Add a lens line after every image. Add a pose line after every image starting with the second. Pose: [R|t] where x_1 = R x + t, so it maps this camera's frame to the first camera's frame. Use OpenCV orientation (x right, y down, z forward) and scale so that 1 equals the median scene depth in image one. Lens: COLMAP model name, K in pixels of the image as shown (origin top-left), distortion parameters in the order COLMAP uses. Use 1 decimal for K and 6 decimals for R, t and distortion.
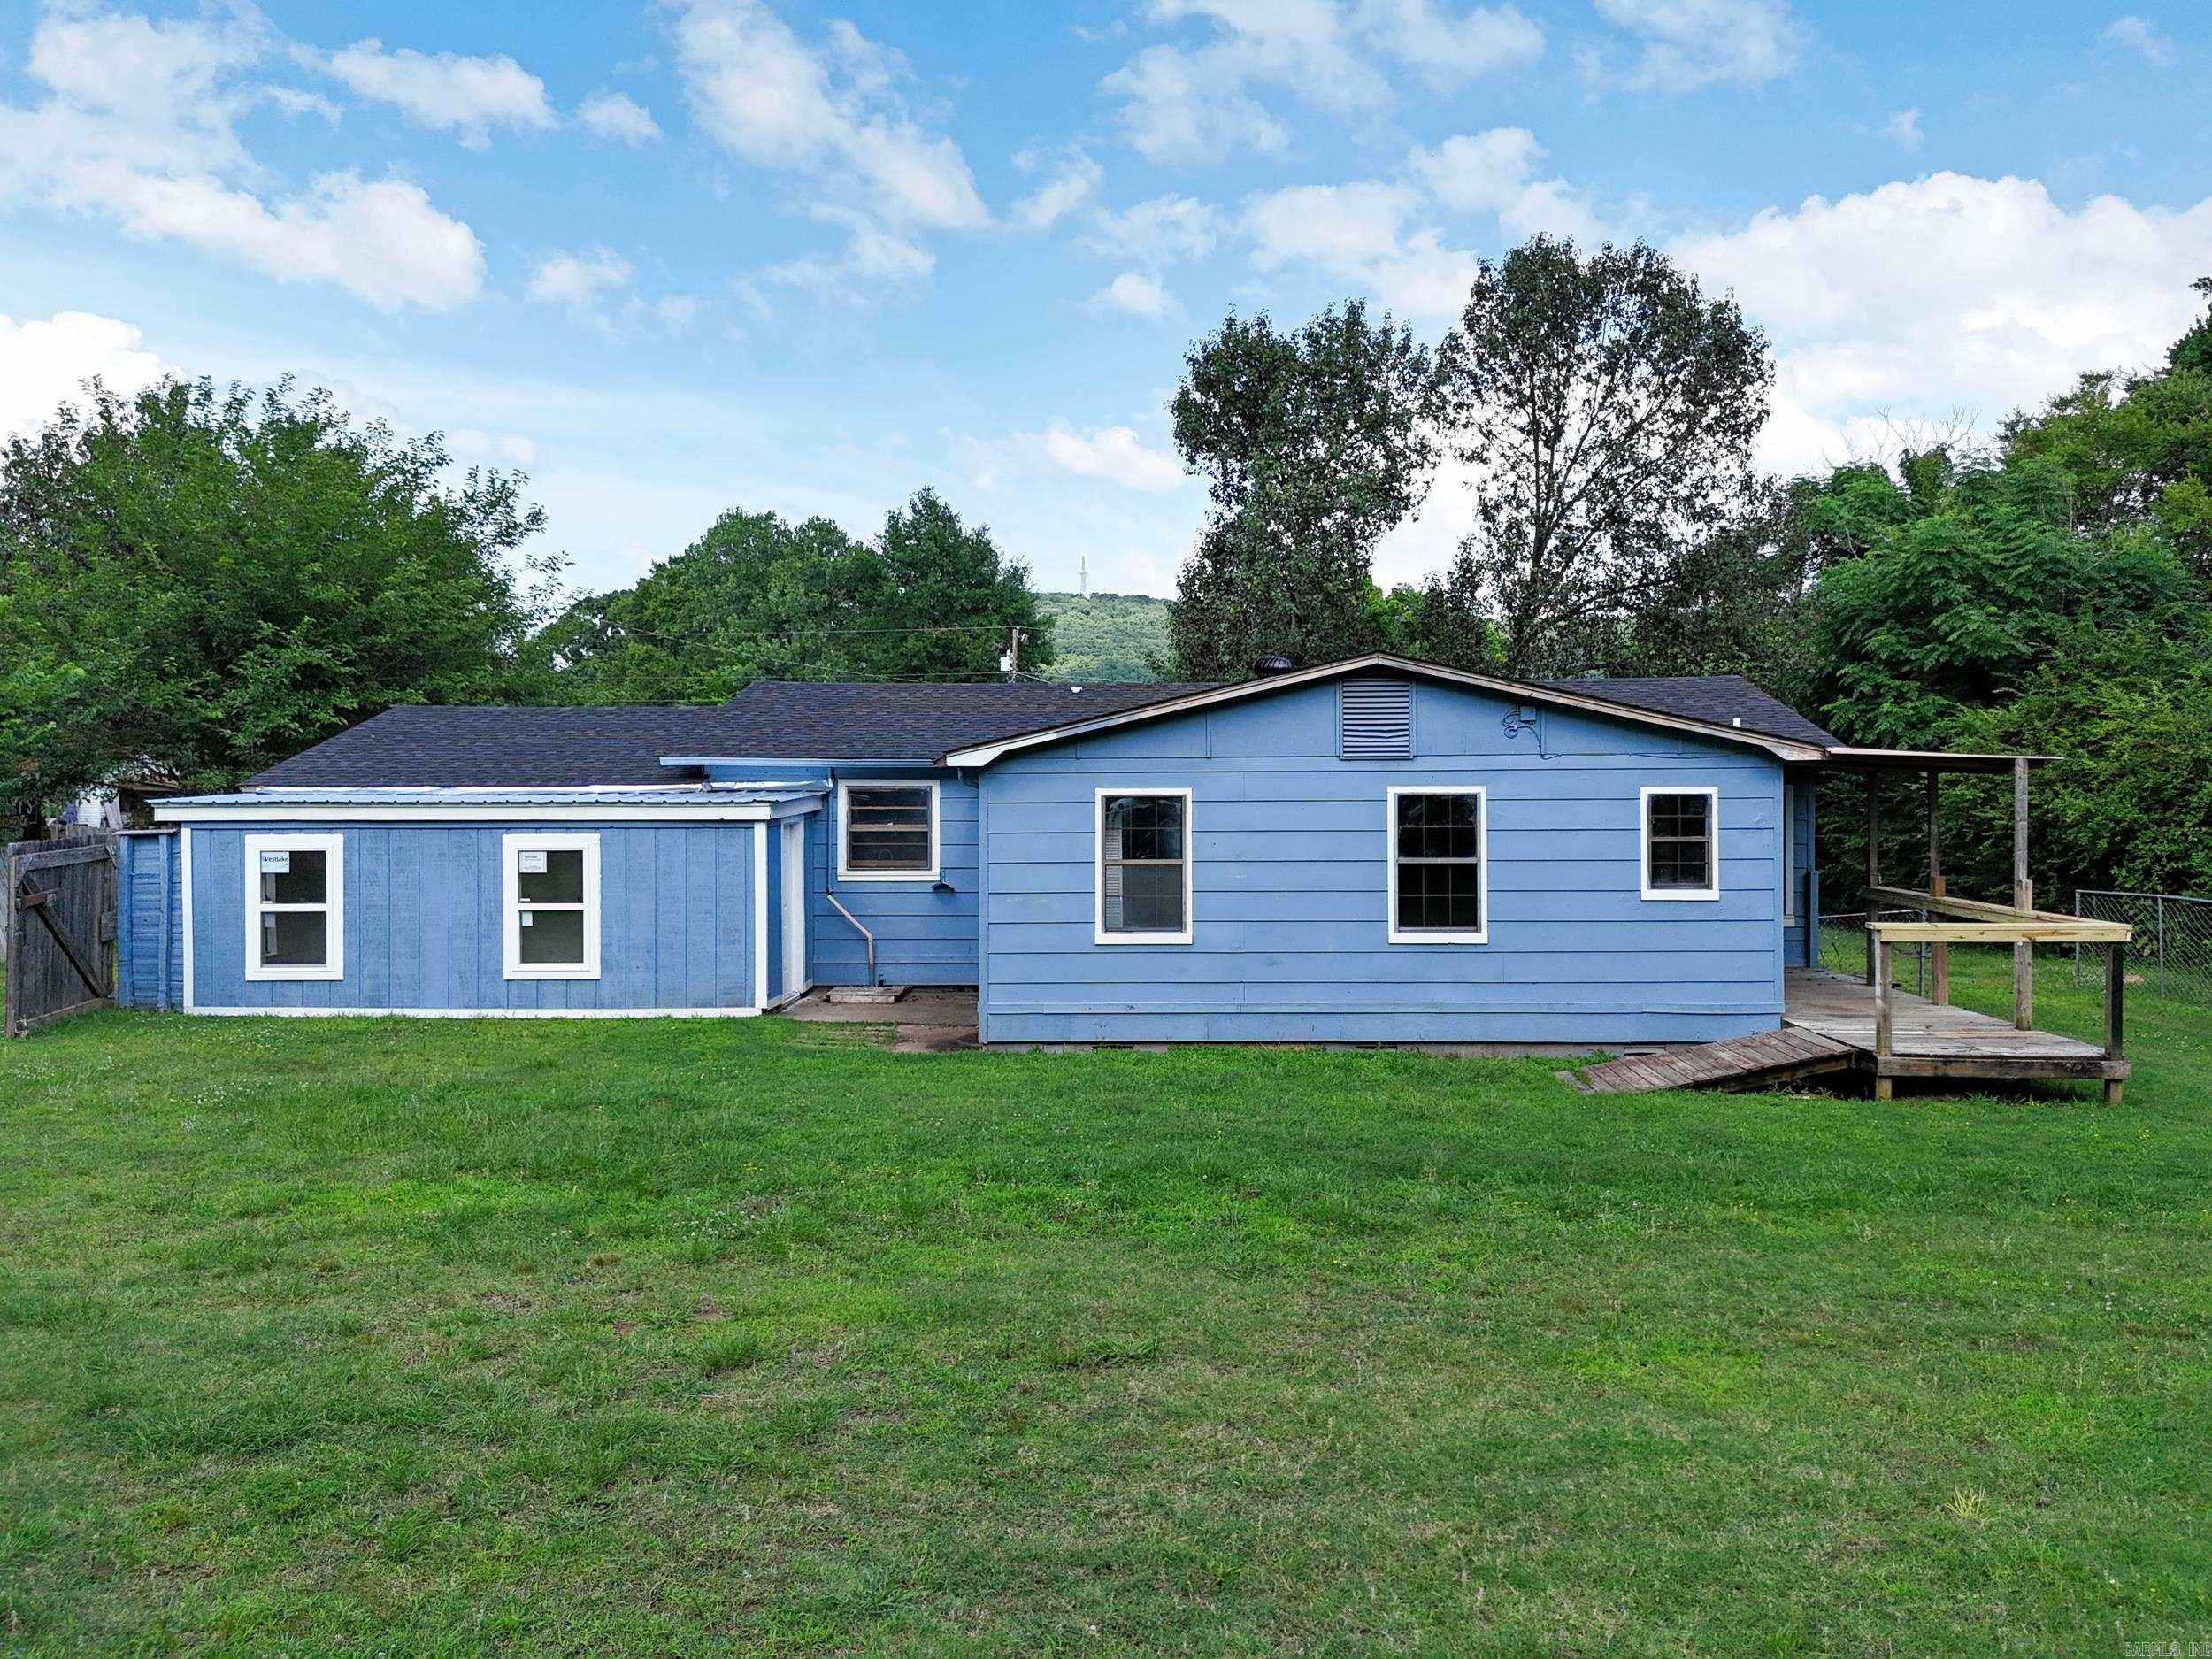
lens RADIAL K [[1726.1, 0, 1114.1], [0, 1726.1, 788.5], [0, 0, 1]] dist [0.039384, -0.002496]
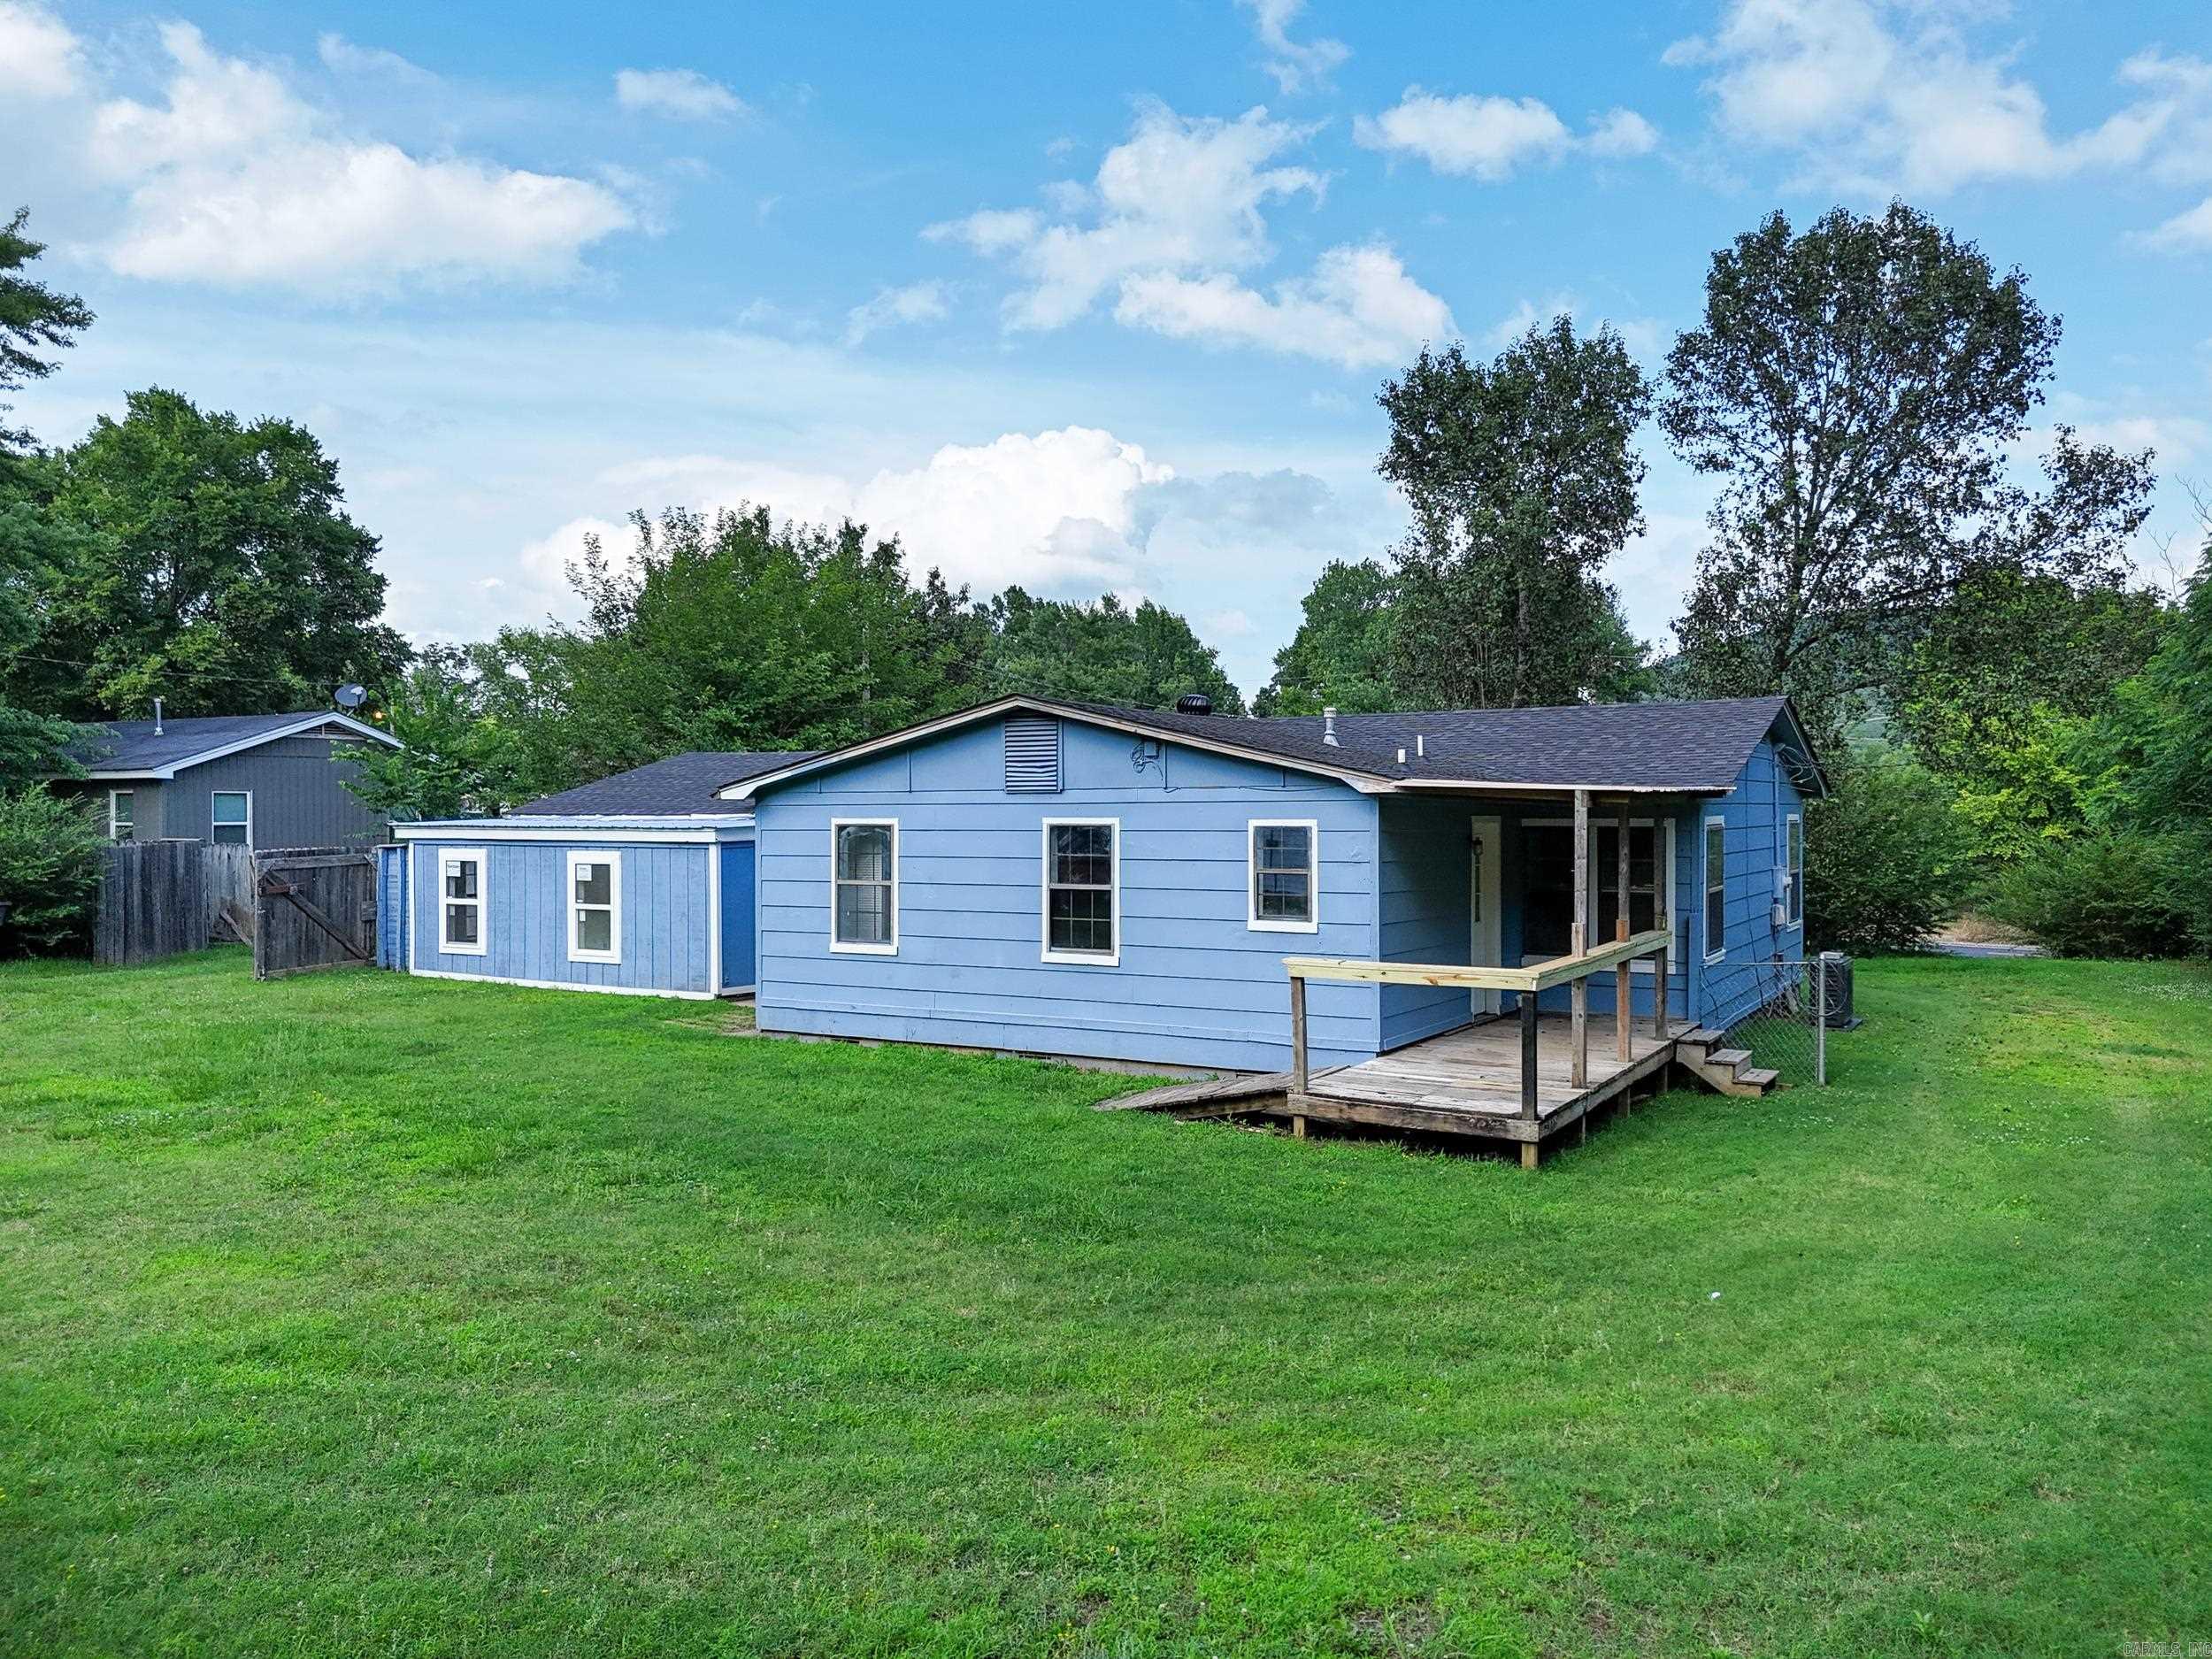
lens RADIAL K [[1637.0, 0, 1106.0], [0, 1637.0, 829.5], [0, 0, 1]] dist [0.047071, -0.002702]
pose [[0.871962, 0.007752, -0.489513, 0.693542], [-0.003849, 0.999952, 0.008978, -0.003089], [0.489559, -0.005944, 0.871950, 0.122310]]
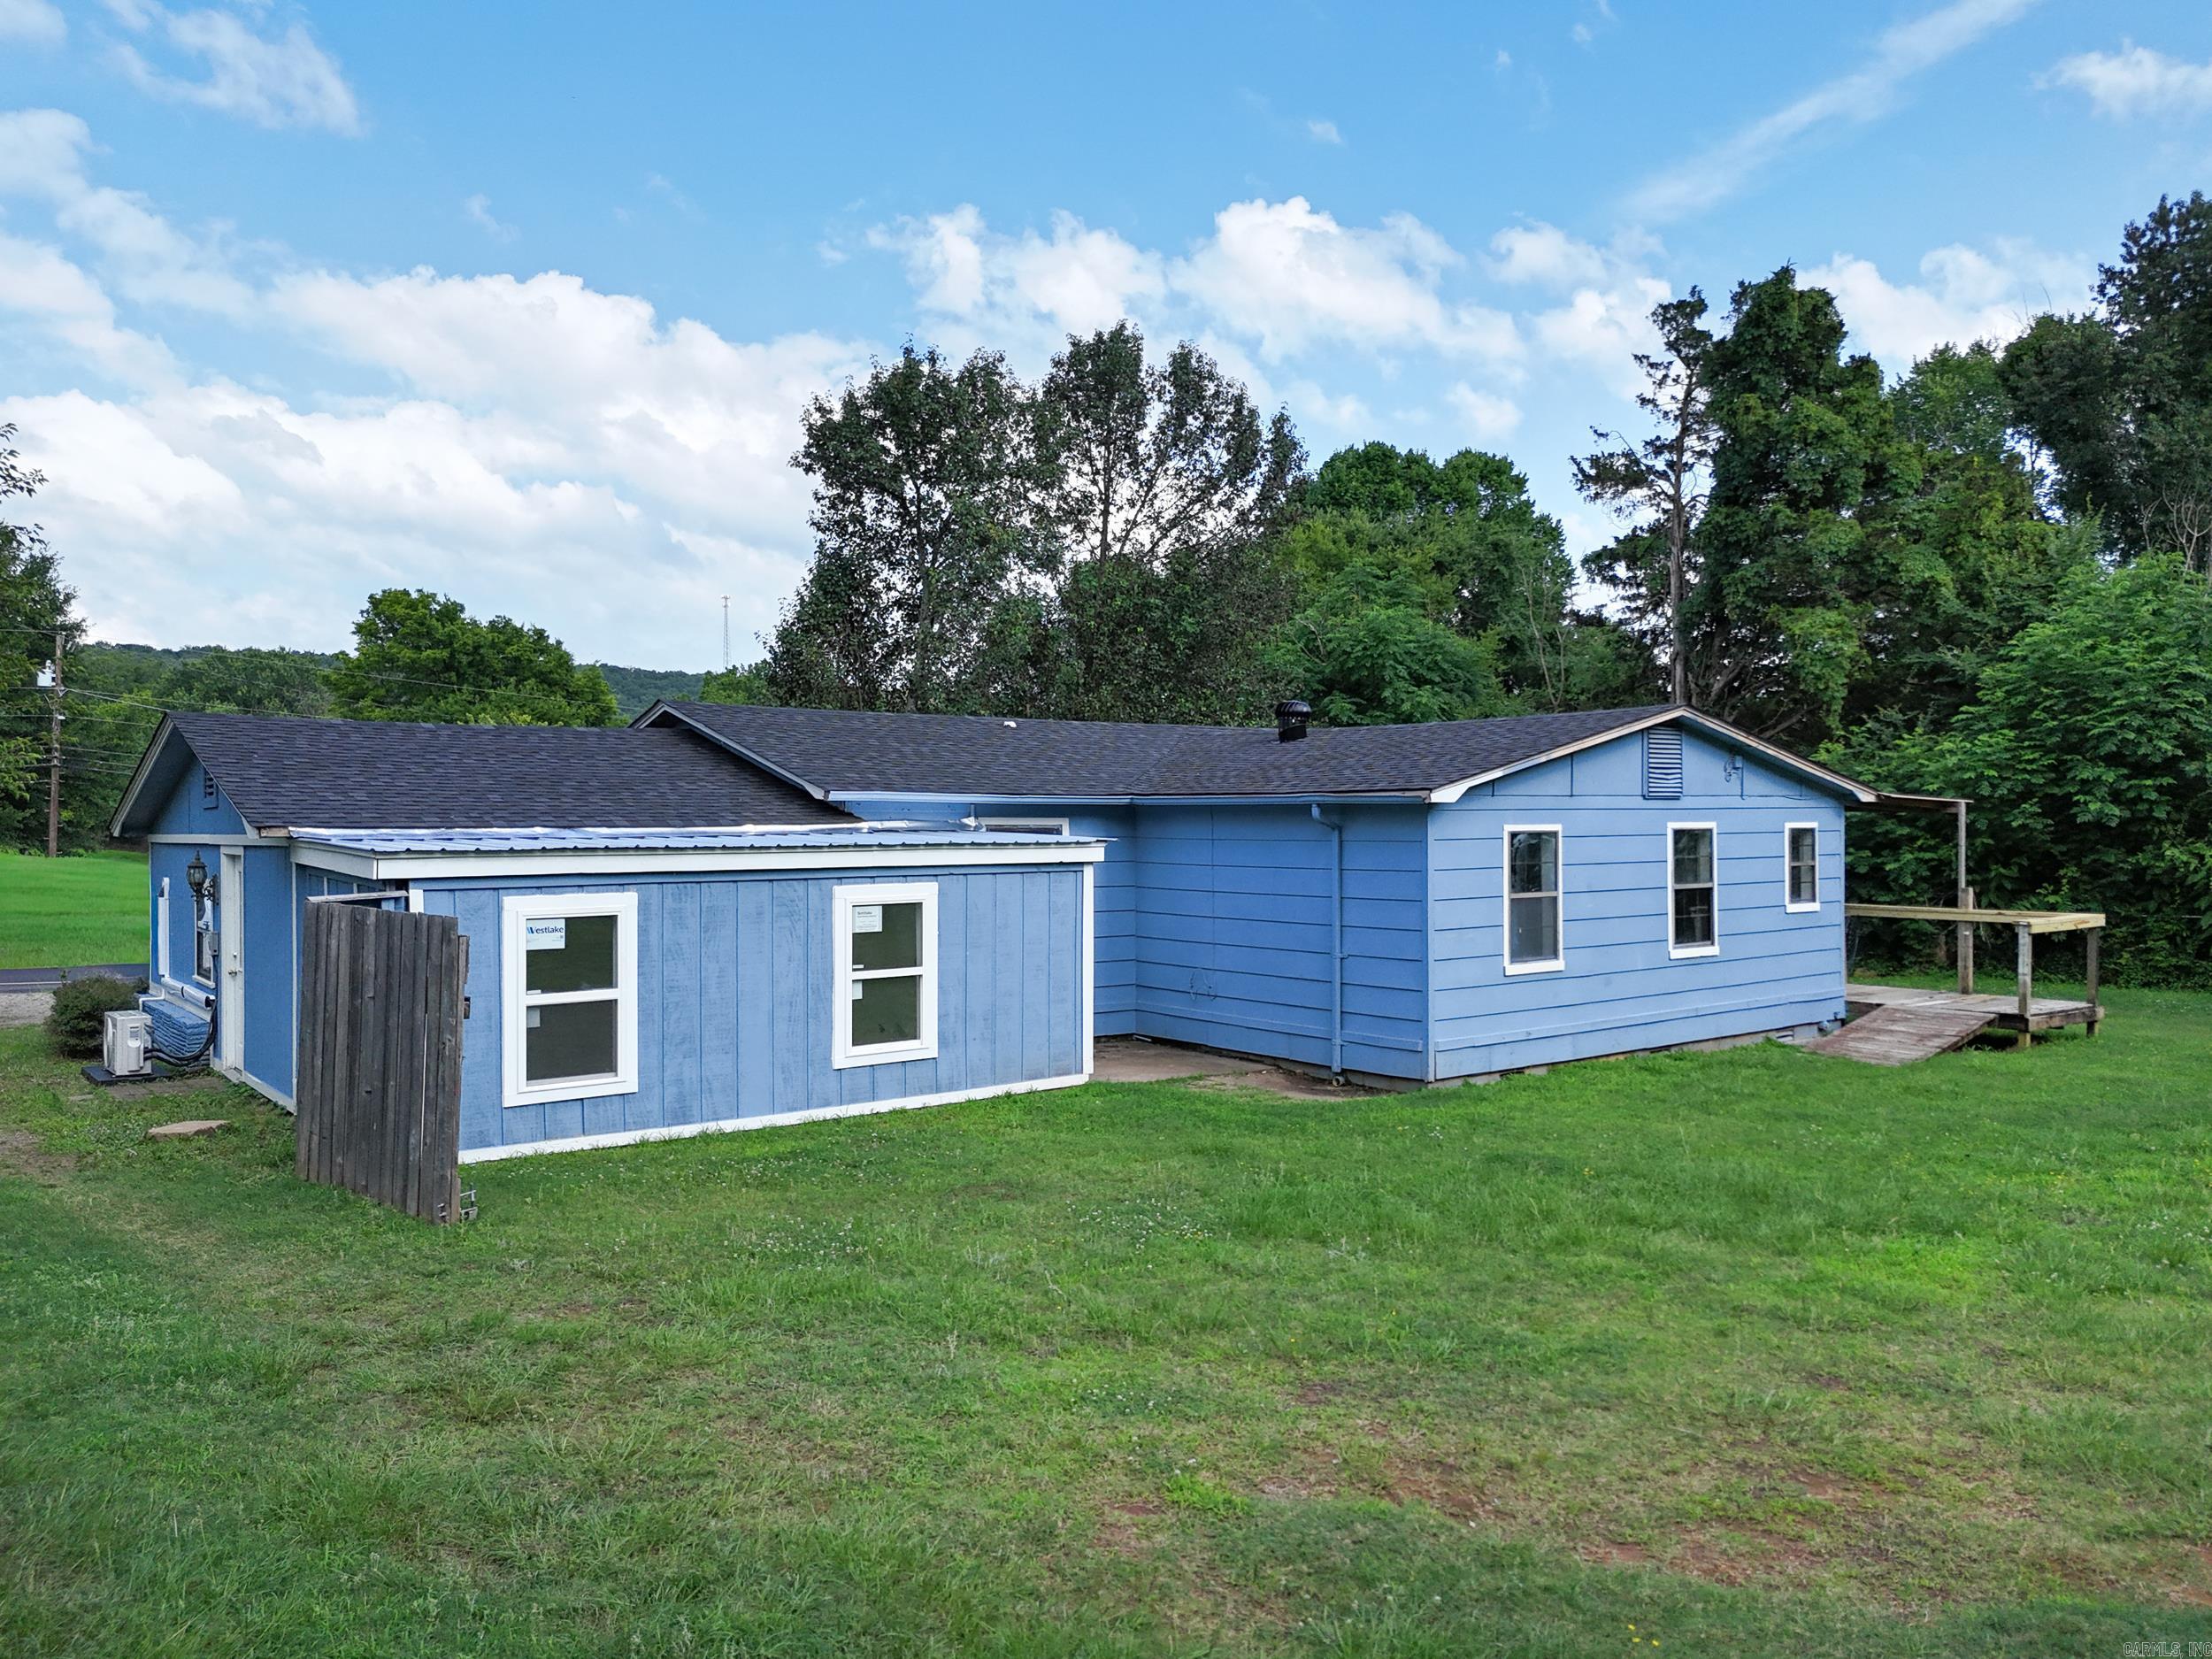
lens RADIAL K [[1637.0, 0, 1106.0], [0, 1637.0, 829.5], [0, 0, 1]] dist [0.047071, -0.002702]
pose [[0.777753, -0.005170, 0.628549, -0.814421], [0.003846, 0.999987, 0.003466, -0.001487], [-0.628559, -0.000278, 0.777762, 0.383098]]
